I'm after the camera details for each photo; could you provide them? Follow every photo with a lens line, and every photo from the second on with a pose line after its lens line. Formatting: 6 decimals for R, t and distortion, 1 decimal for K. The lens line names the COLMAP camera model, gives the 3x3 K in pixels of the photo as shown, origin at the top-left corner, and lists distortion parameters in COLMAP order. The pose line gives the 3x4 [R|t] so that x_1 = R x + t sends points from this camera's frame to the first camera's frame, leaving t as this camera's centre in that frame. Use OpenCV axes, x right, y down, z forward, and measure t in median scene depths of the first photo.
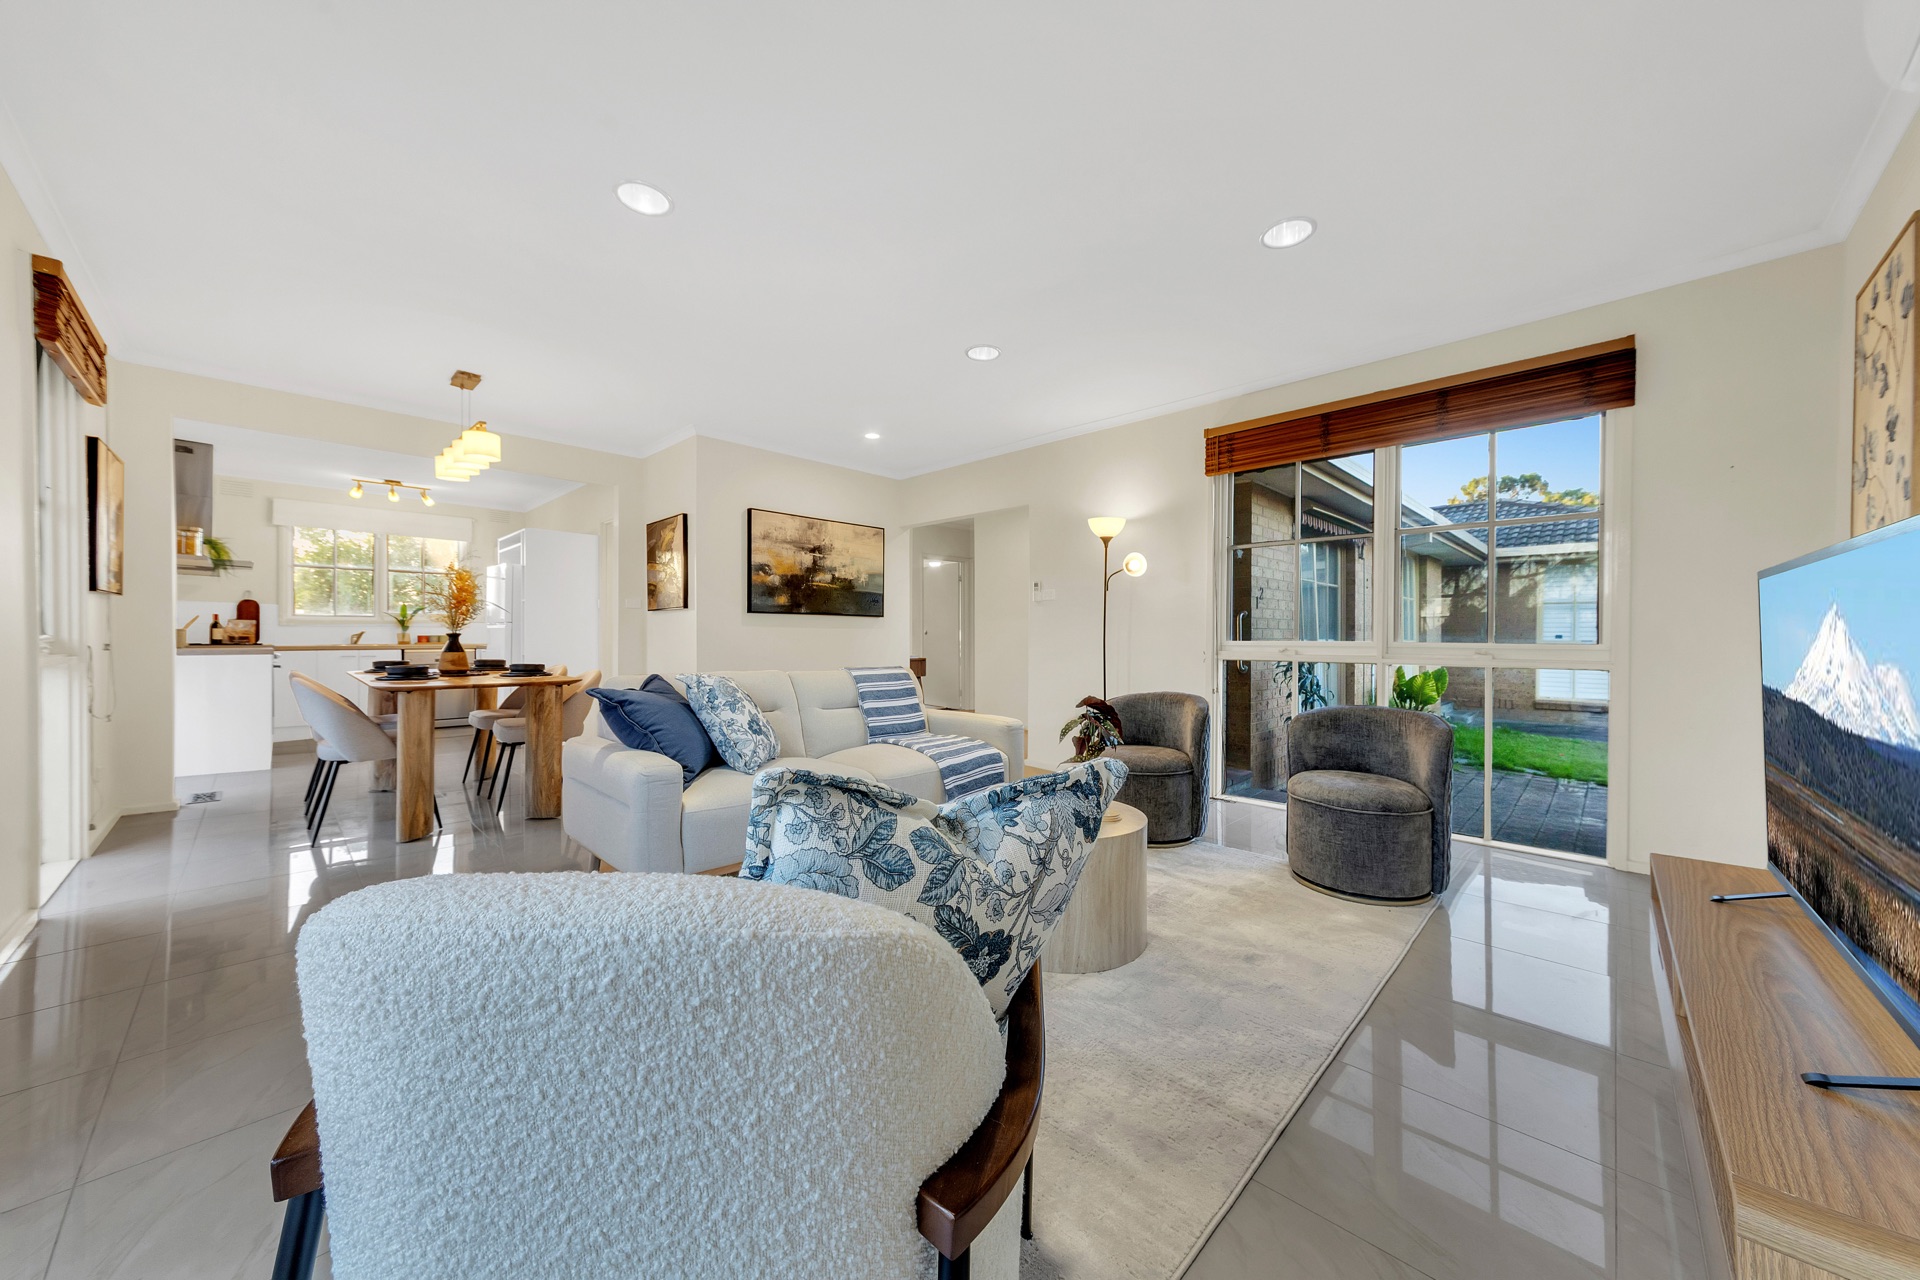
lens RADIAL K [[676.5, 0, 972.2], [0, 676.5, 638.3], [0, 0, 1]] dist [0.000297, -0.000016]
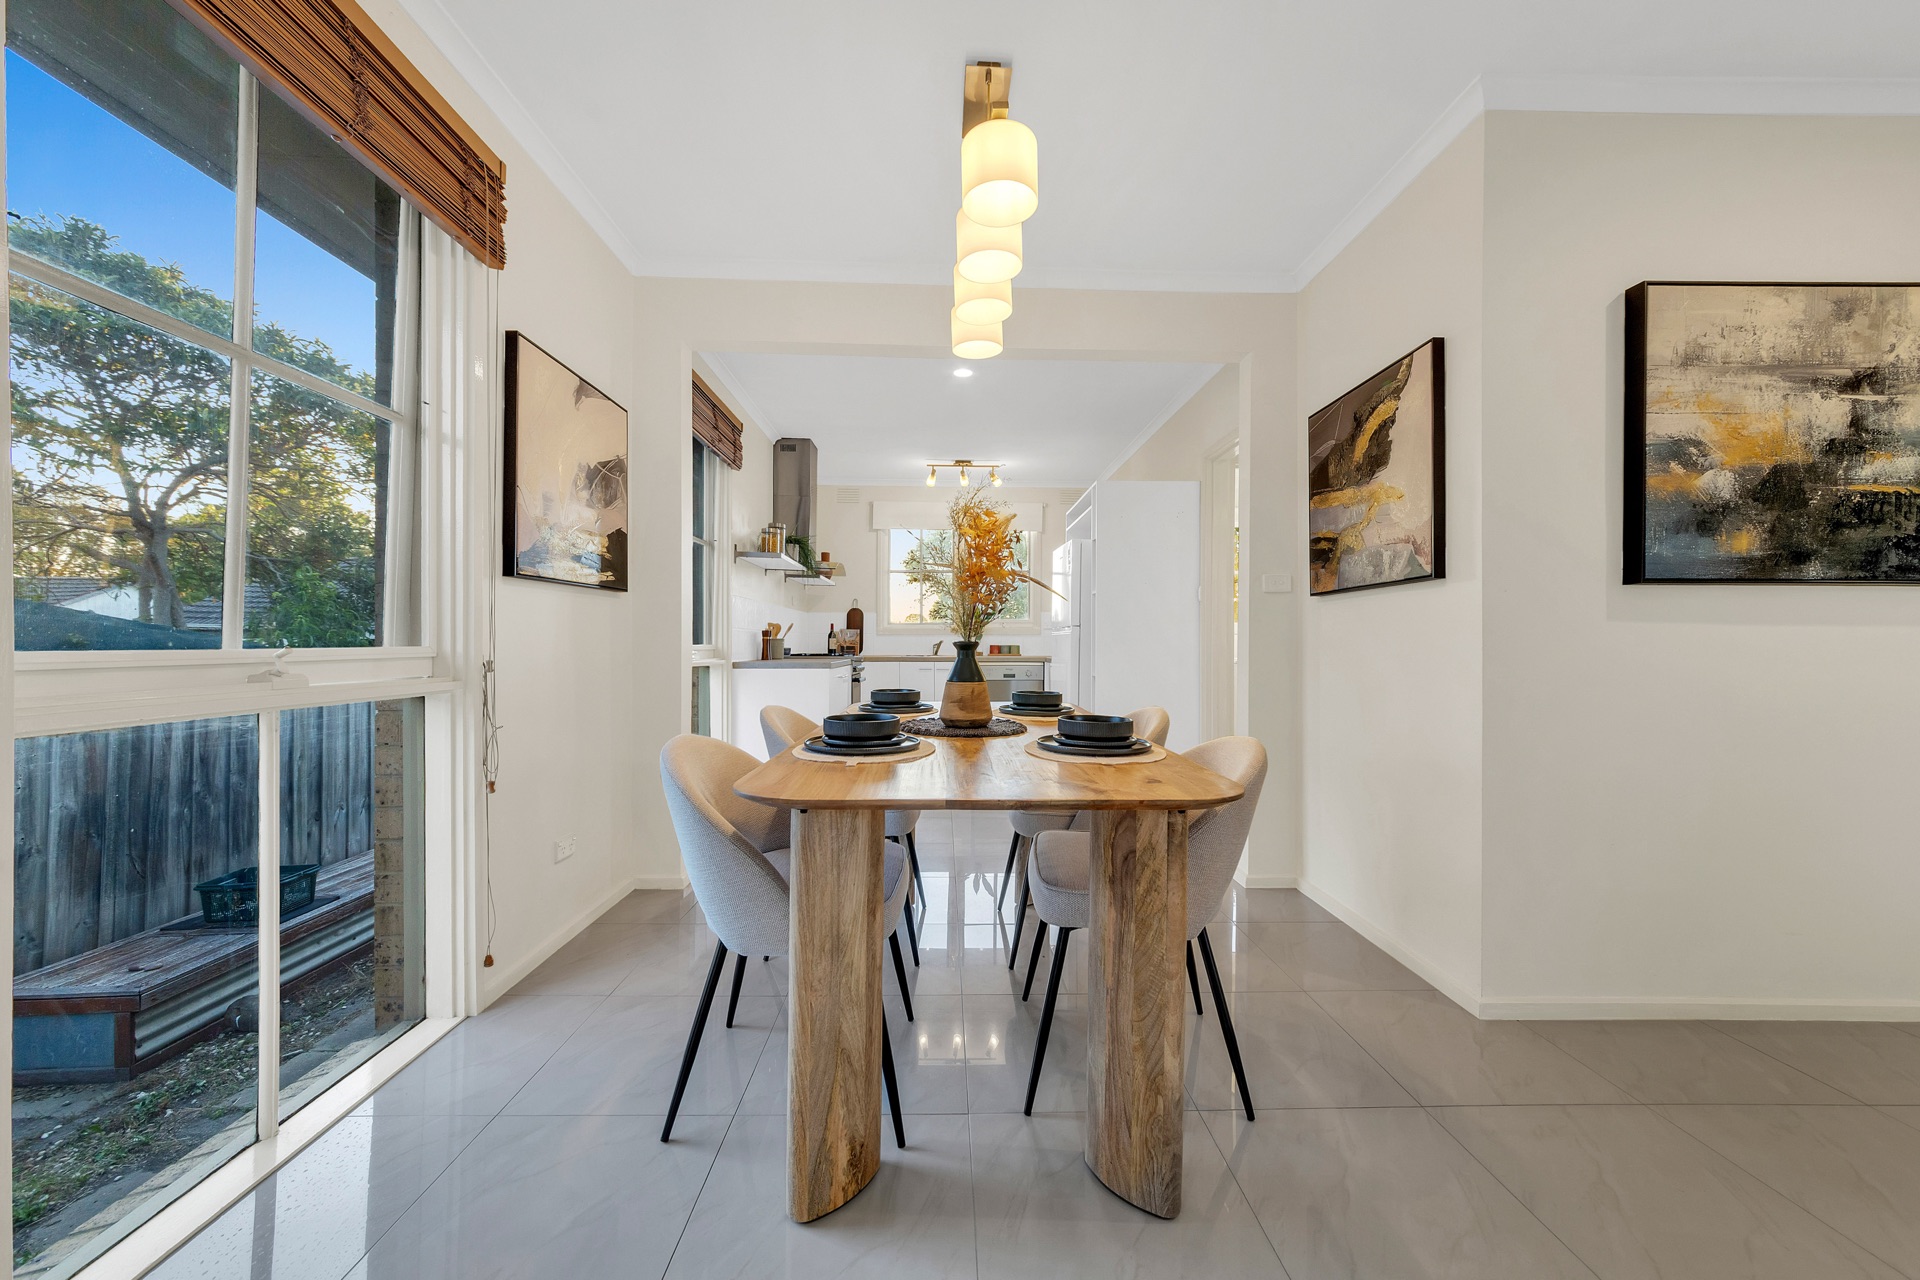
lens RADIAL K [[692.4, 0, 969.5], [0, 692.4, 640.8], [0, 0, 1]] dist [-0.001411, 0.003892]
pose [[0.720112, -0.002567, -0.693853, -0.312703], [-0.004987, 0.999948, -0.008876, -0.003005], [0.693840, 0.009852, 0.720062, 0.478188]]
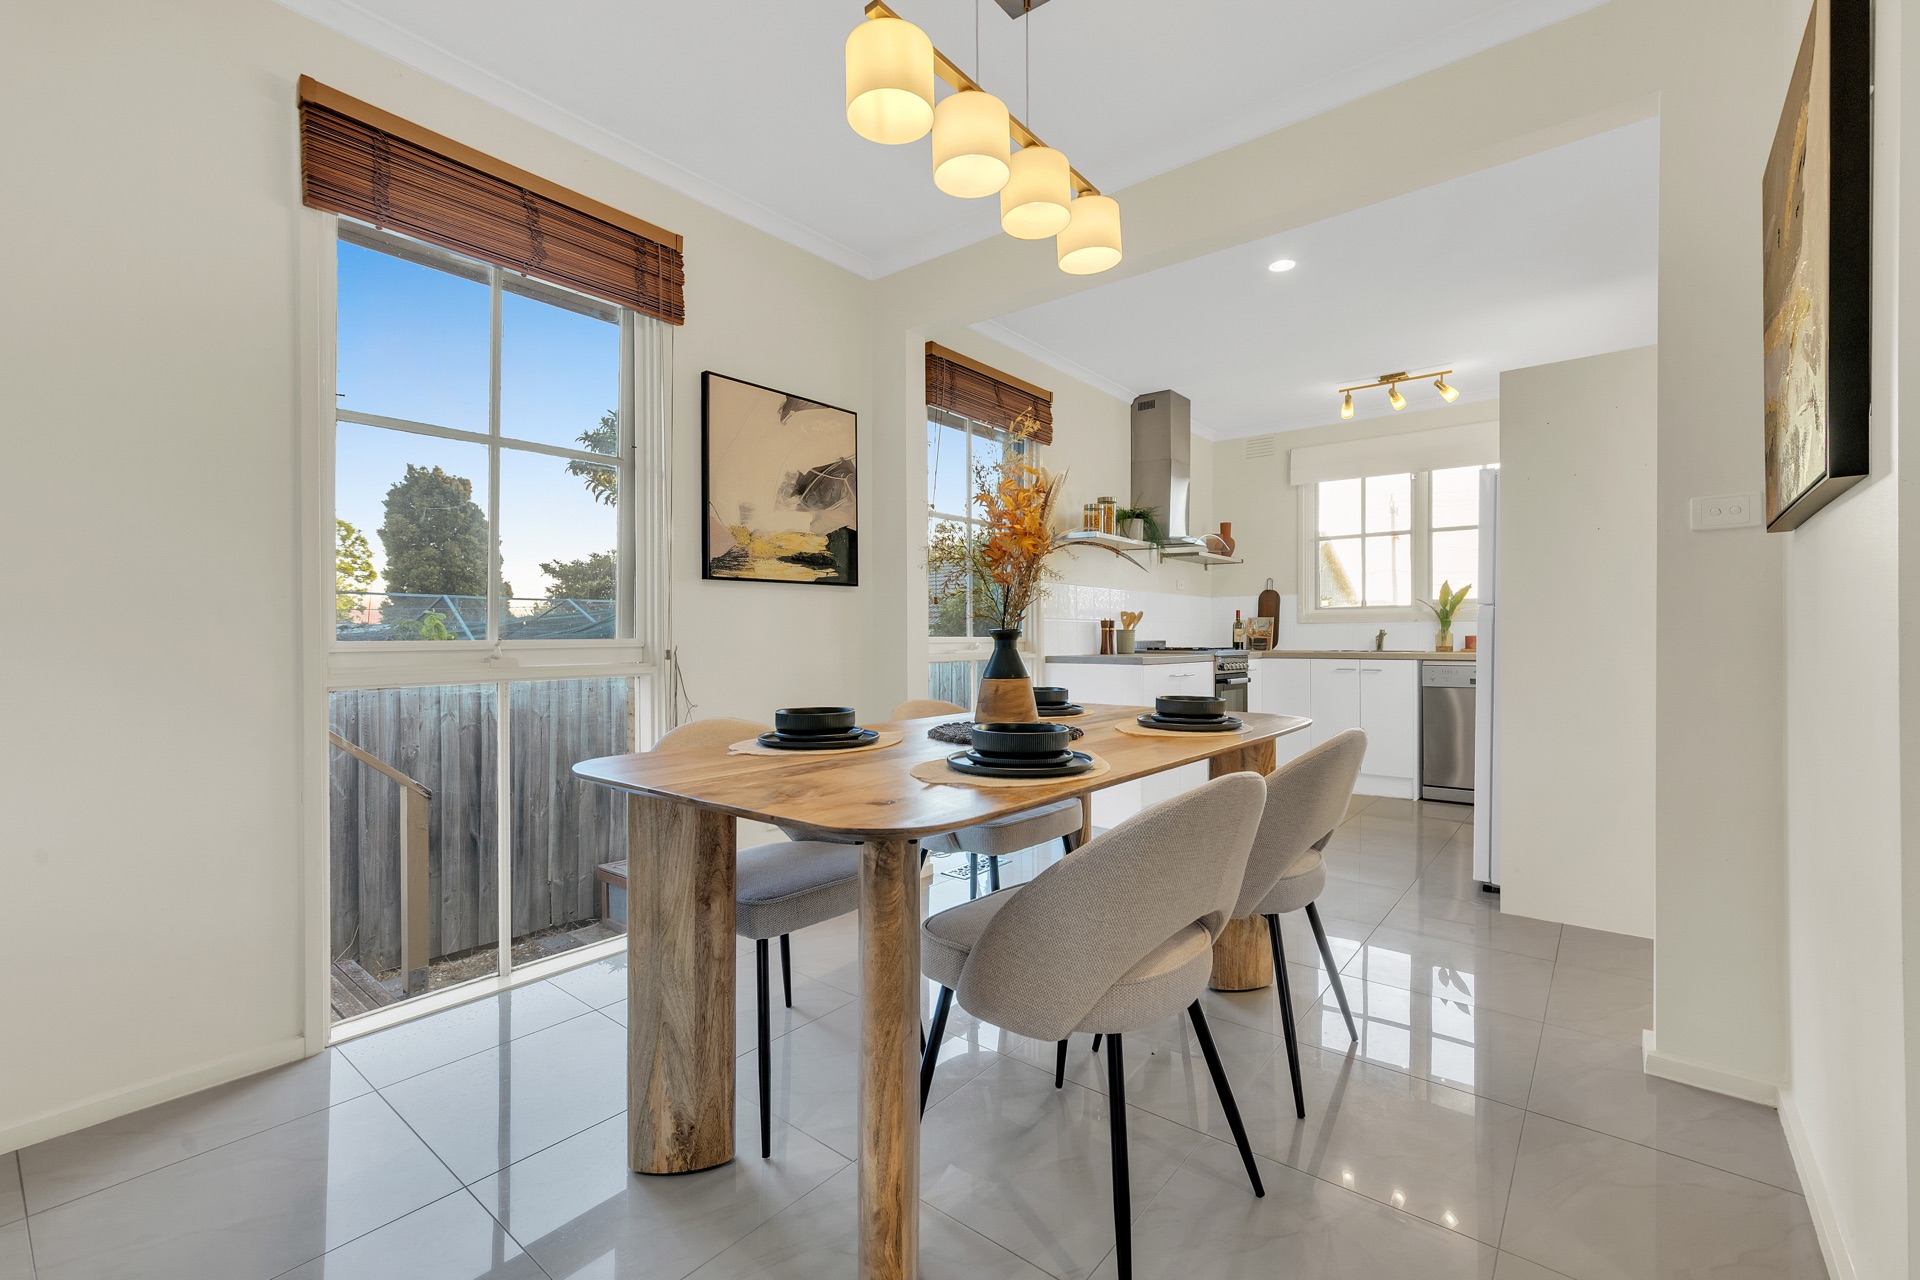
lens RADIAL K [[821.3, 0, 960.0], [0, 821.3, 640.0], [0, 0, 1]] dist [0.000820, -0.000063]
pose [[0.088387, -0.000131, -0.996086, -0.214482], [-0.000257, 1.000000, -0.000154, -0.001029], [0.996086, 0.000270, 0.088387, 0.687725]]
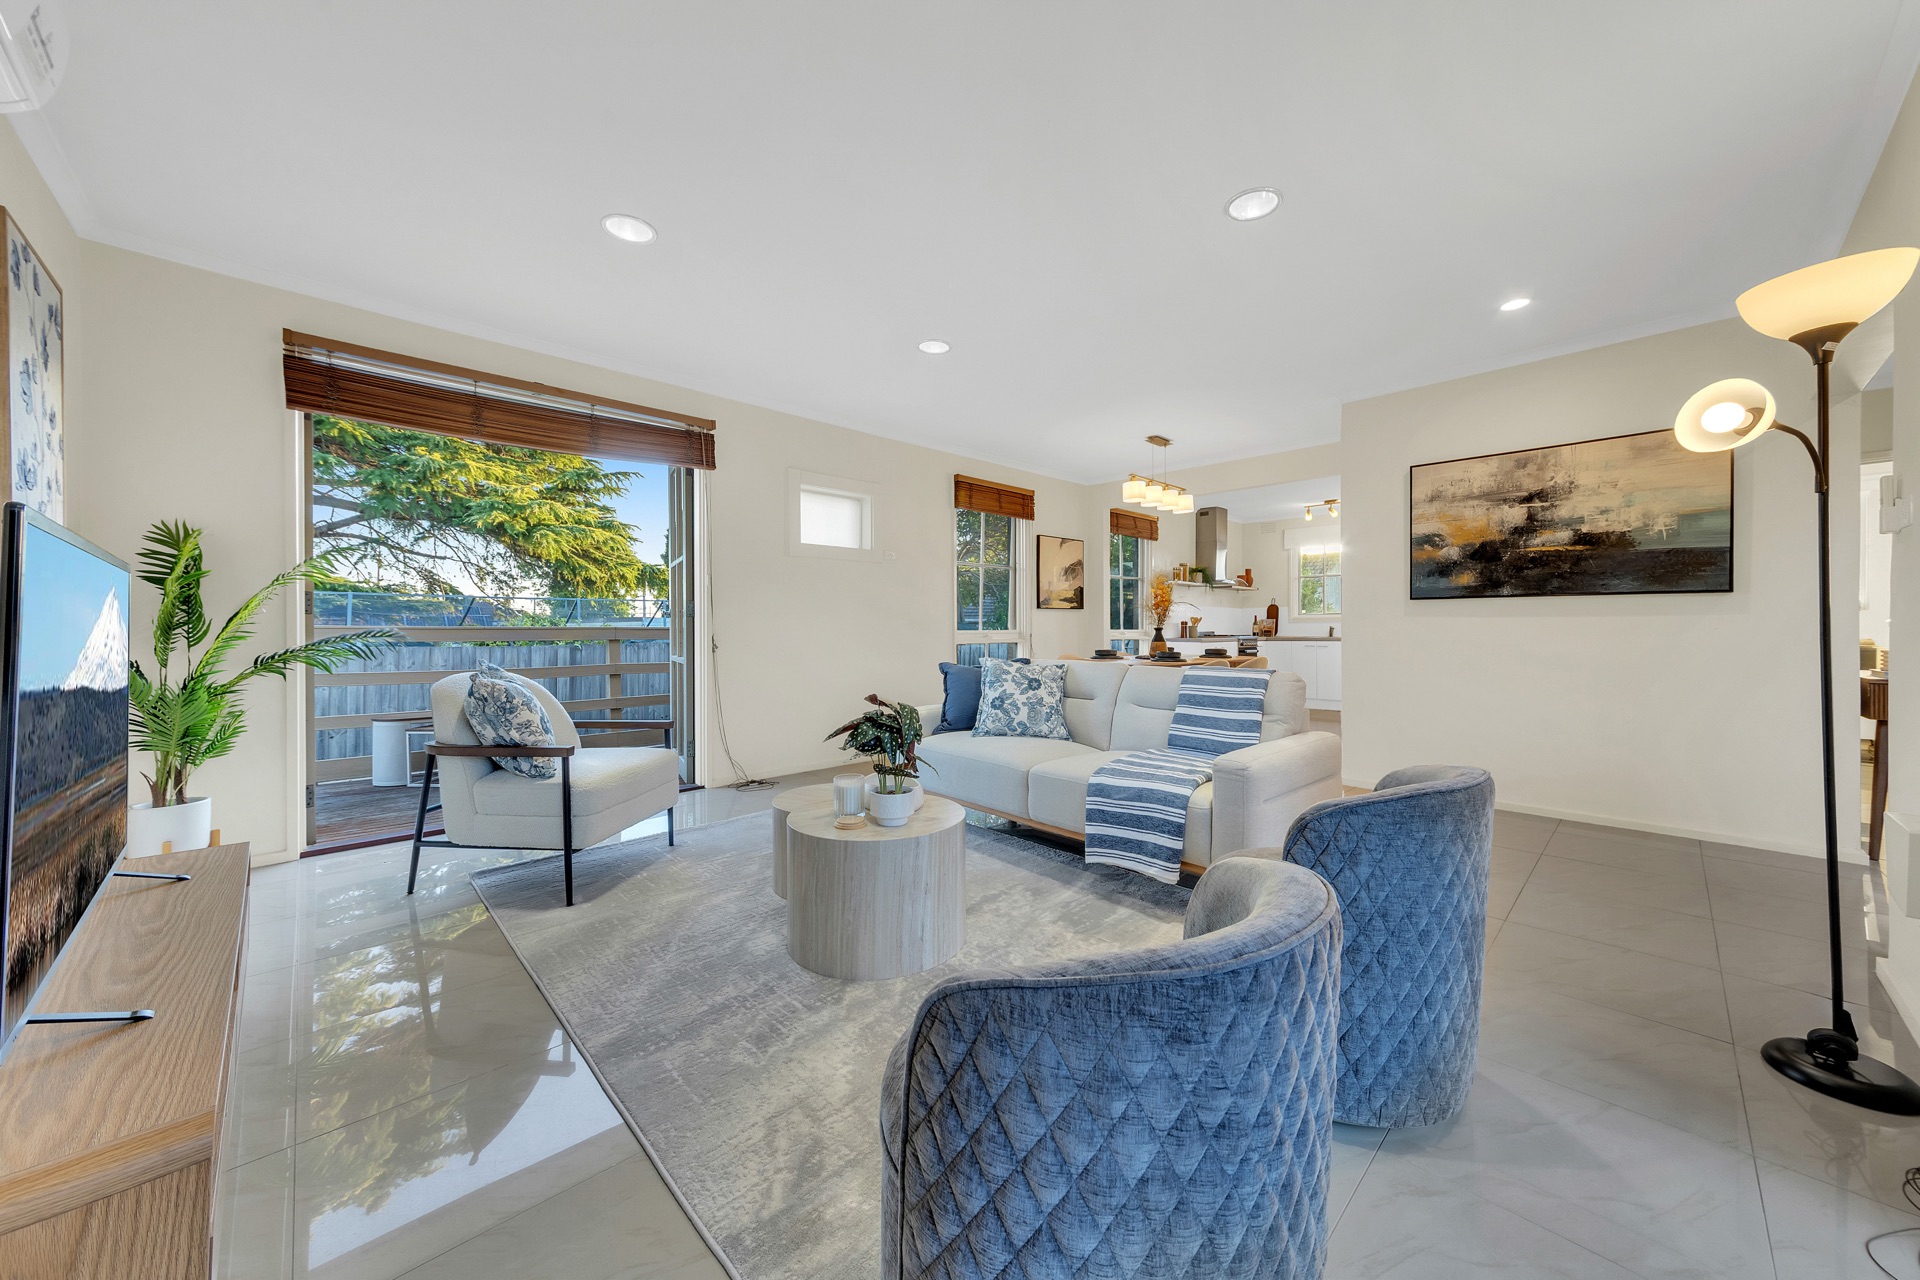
lens RADIAL K [[677.7, 0, 960.0], [0, 677.7, 627.9], [0, 0, 1]] dist [0.009614, 0.000023]
pose [[-0.040216, -0.004203, -0.999182, 0.458444], [-0.003347, 0.999986, -0.004072, -0.000129], [0.999185, 0.003181, -0.040229, 0.483363]]
